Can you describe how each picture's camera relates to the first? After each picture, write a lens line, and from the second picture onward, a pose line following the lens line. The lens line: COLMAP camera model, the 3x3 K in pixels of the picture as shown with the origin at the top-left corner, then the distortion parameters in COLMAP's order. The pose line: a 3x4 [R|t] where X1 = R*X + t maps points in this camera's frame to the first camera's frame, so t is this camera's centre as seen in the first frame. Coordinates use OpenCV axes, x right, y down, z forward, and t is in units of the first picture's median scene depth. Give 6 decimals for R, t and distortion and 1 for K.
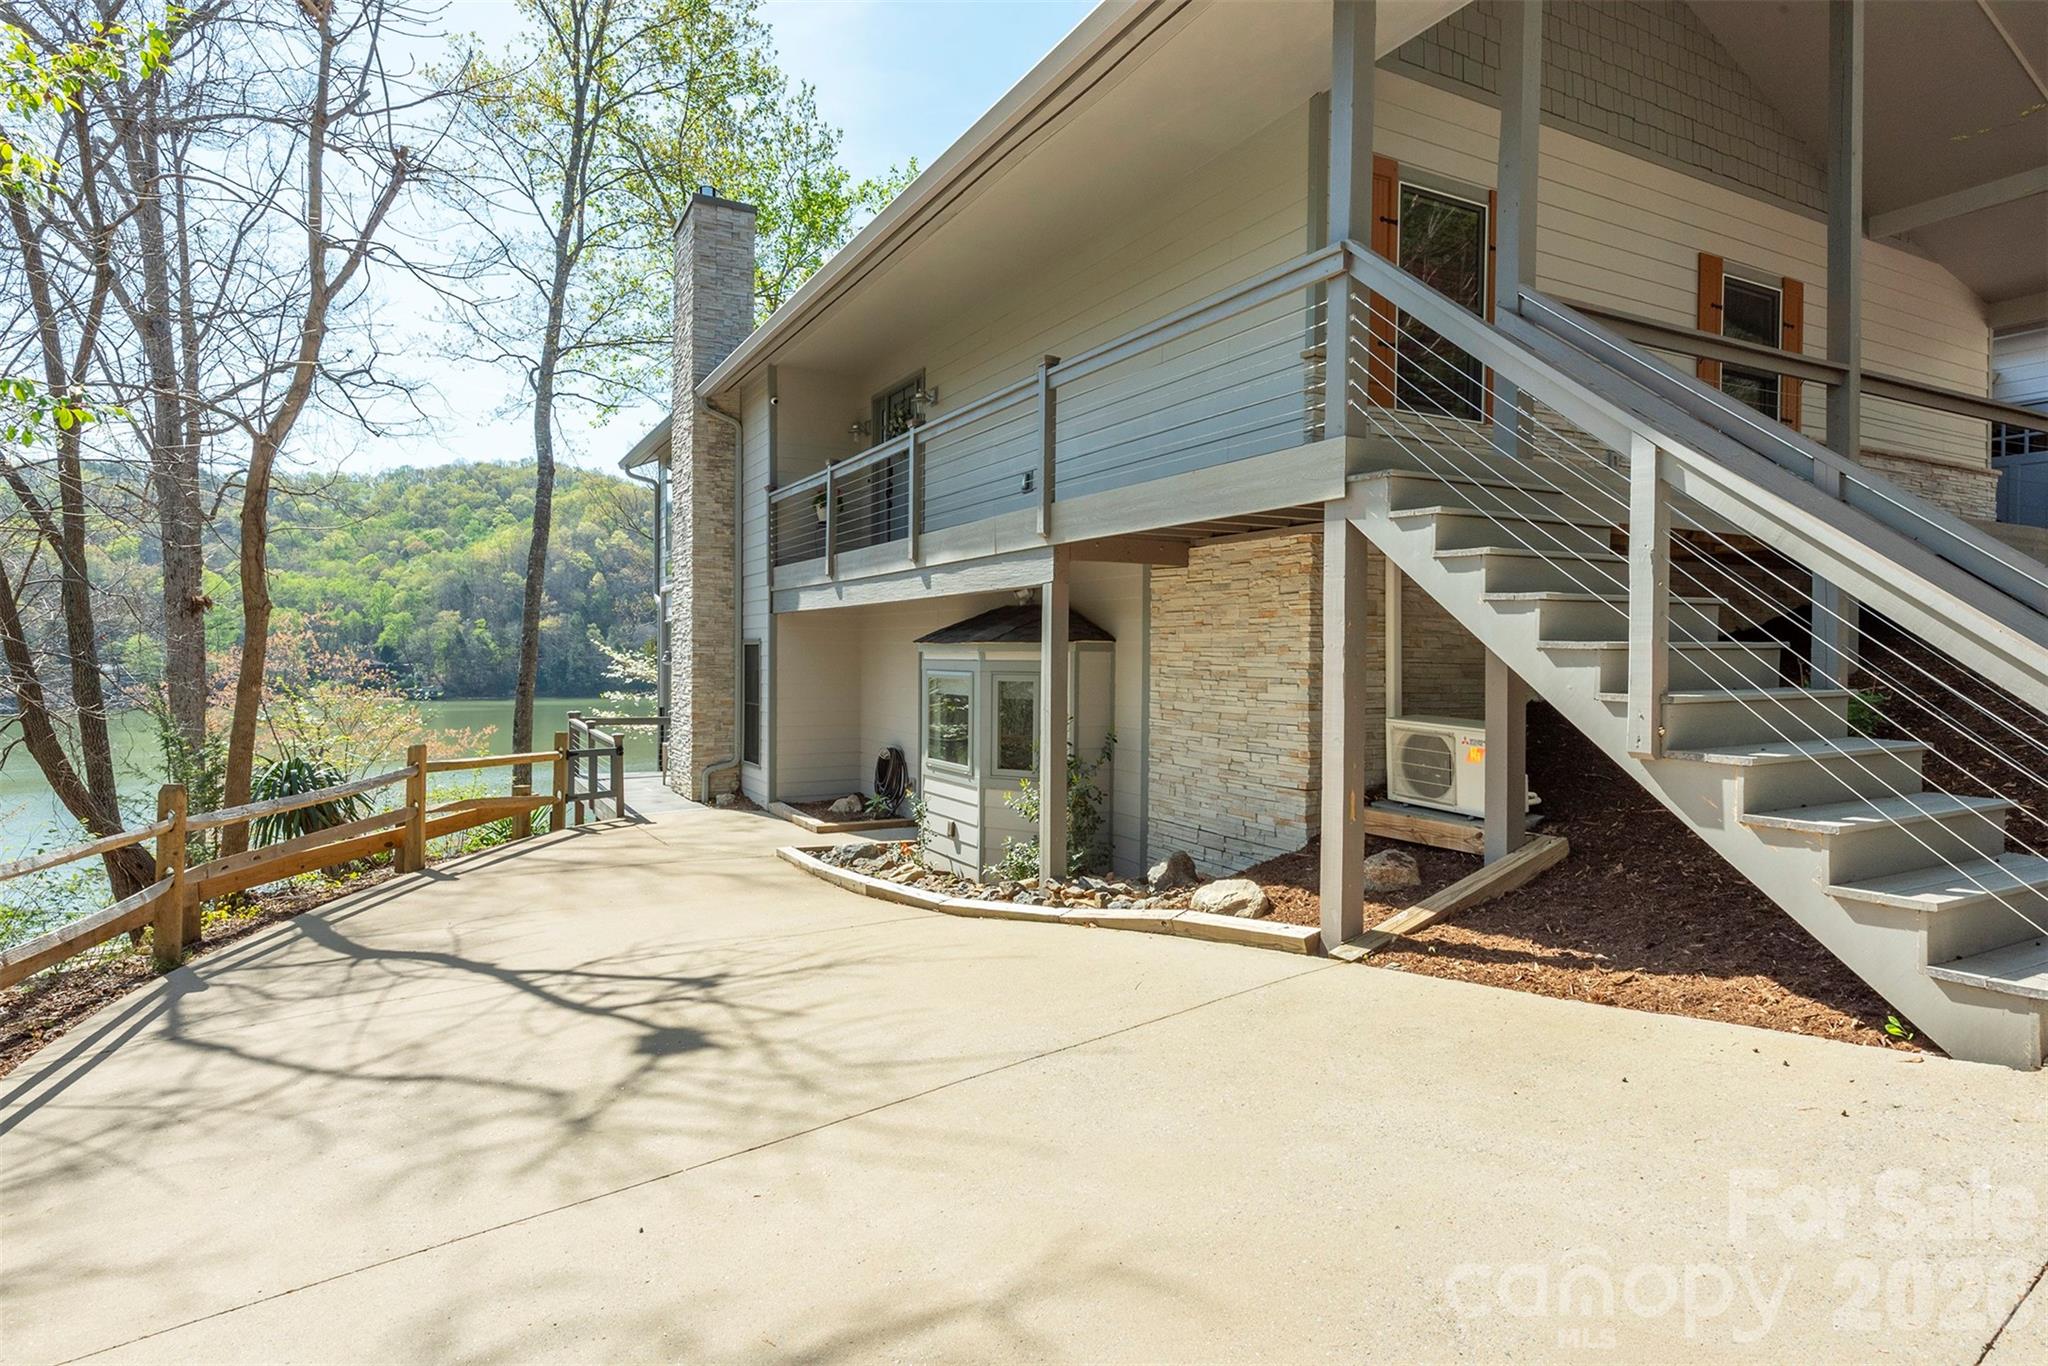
lens RADIAL K [[1092.1, 0, 1008.5], [0, 1092.1, 673.1], [0, 0, 1]] dist [-0.028488, 0.000151]
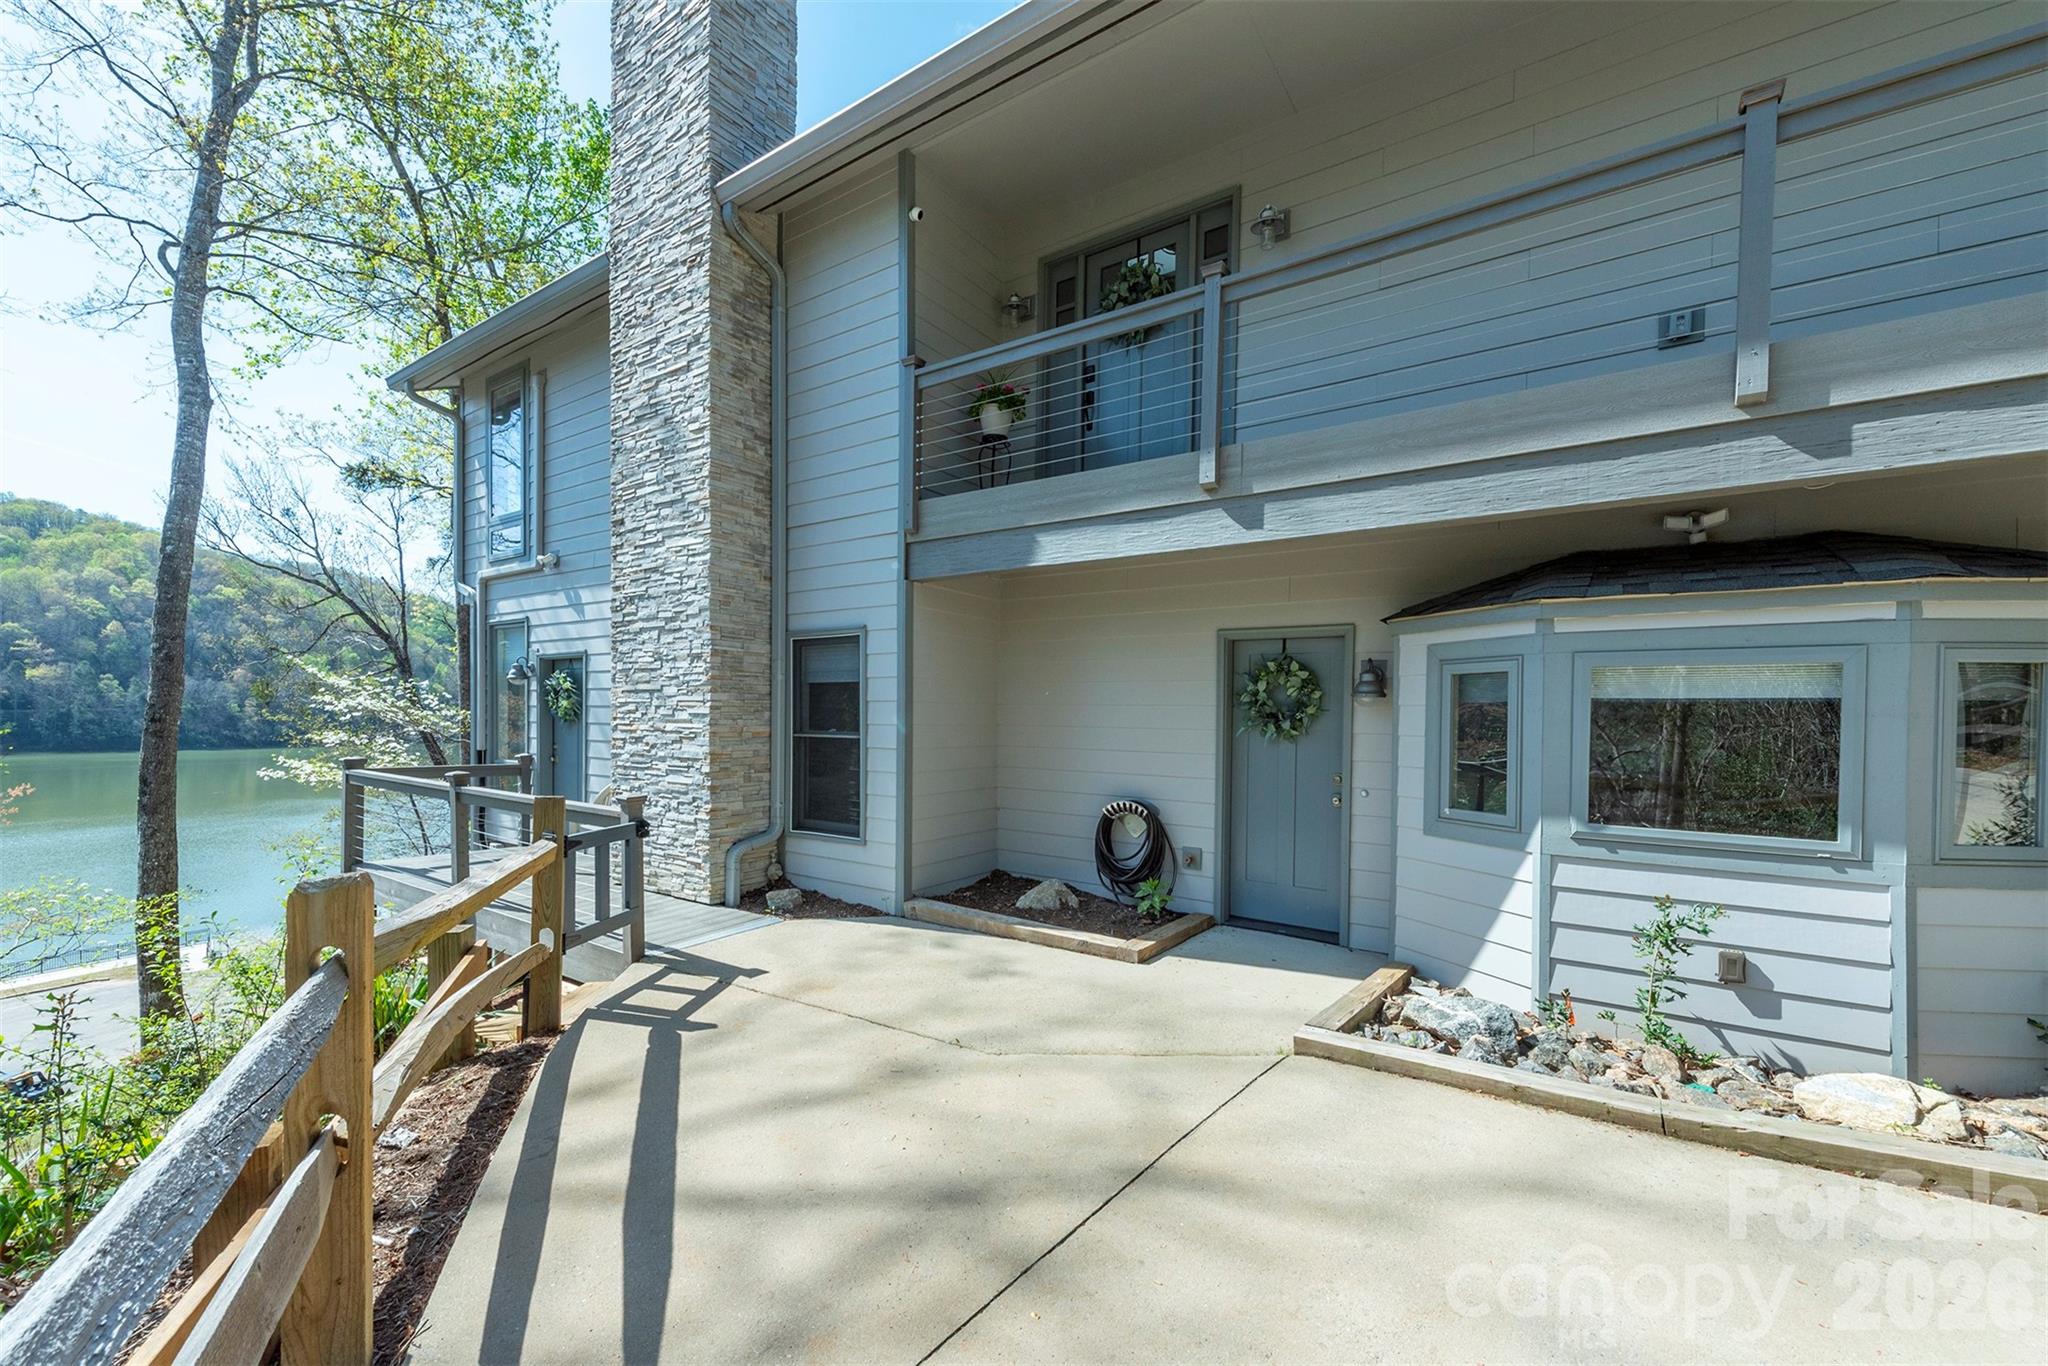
lens RADIAL K [[790.8, 0, 926.3], [0, 790.8, 732.1], [0, 0, 1]] dist [0.004010, -0.001916]
pose [[0.900228, -0.003857, 0.435401, -0.367509], [0.001320, 0.999980, 0.006130, 0.022910], [-0.435416, -0.004944, 0.900216, 0.570890]]
